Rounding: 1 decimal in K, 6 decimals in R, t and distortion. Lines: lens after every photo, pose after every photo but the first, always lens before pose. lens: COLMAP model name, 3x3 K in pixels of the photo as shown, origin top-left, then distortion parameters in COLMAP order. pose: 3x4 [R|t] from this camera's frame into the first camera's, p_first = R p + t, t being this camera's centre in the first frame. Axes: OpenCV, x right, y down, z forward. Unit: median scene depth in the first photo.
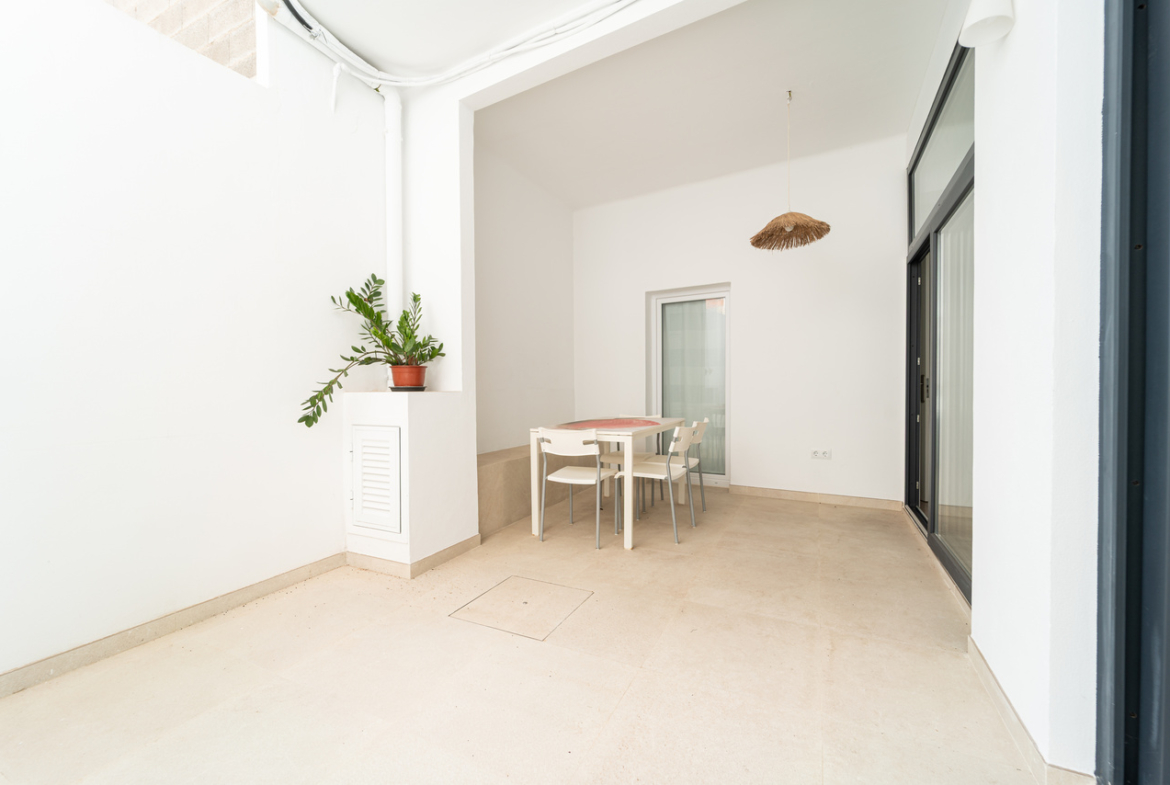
lens RADIAL K [[467.3, 0, 585.0], [0, 467.3, 392.5], [0, 0, 1]] dist [0.000524, -0.000217]
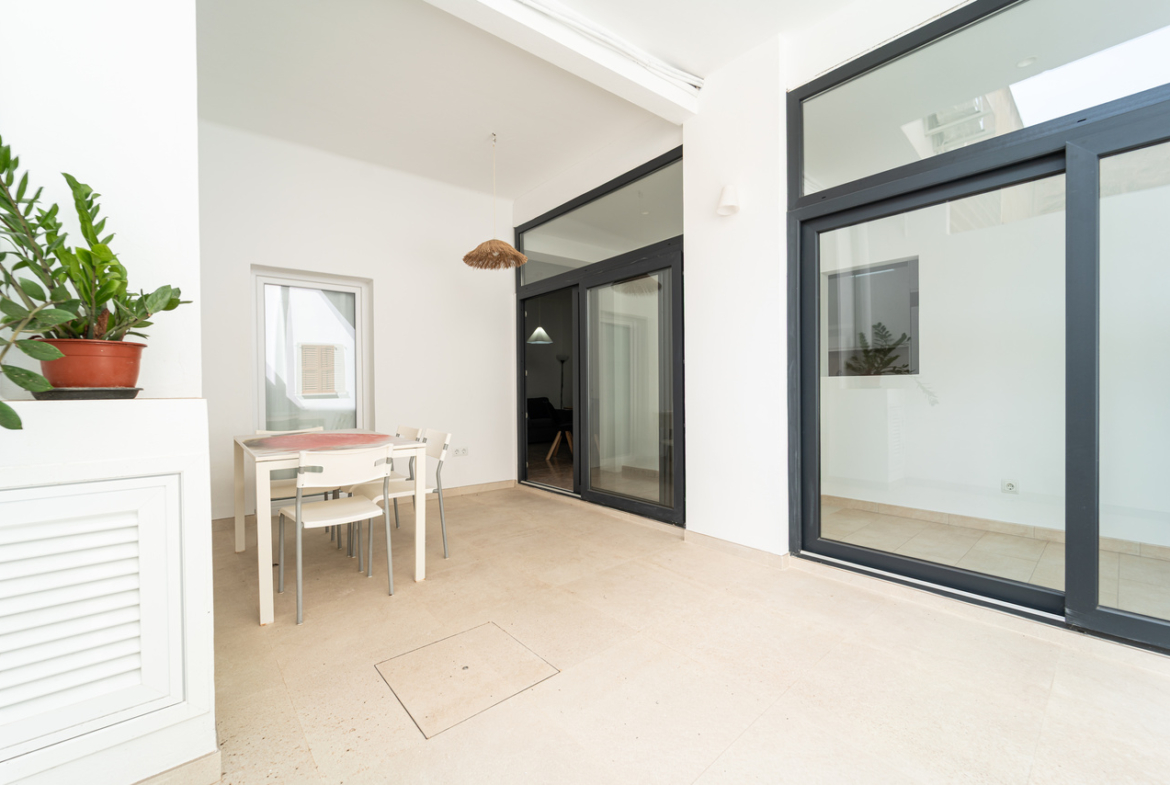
lens RADIAL K [[476.9, 0, 576.8], [0, 476.9, 390.4], [0, 0, 1]] dist [-0.000085, -0.000315]
pose [[0.385404, 0.005218, 0.922733, -0.605643], [0.014003, 0.999836, -0.011503, 0.001826], [-0.922642, 0.017354, 0.385267, 0.397945]]
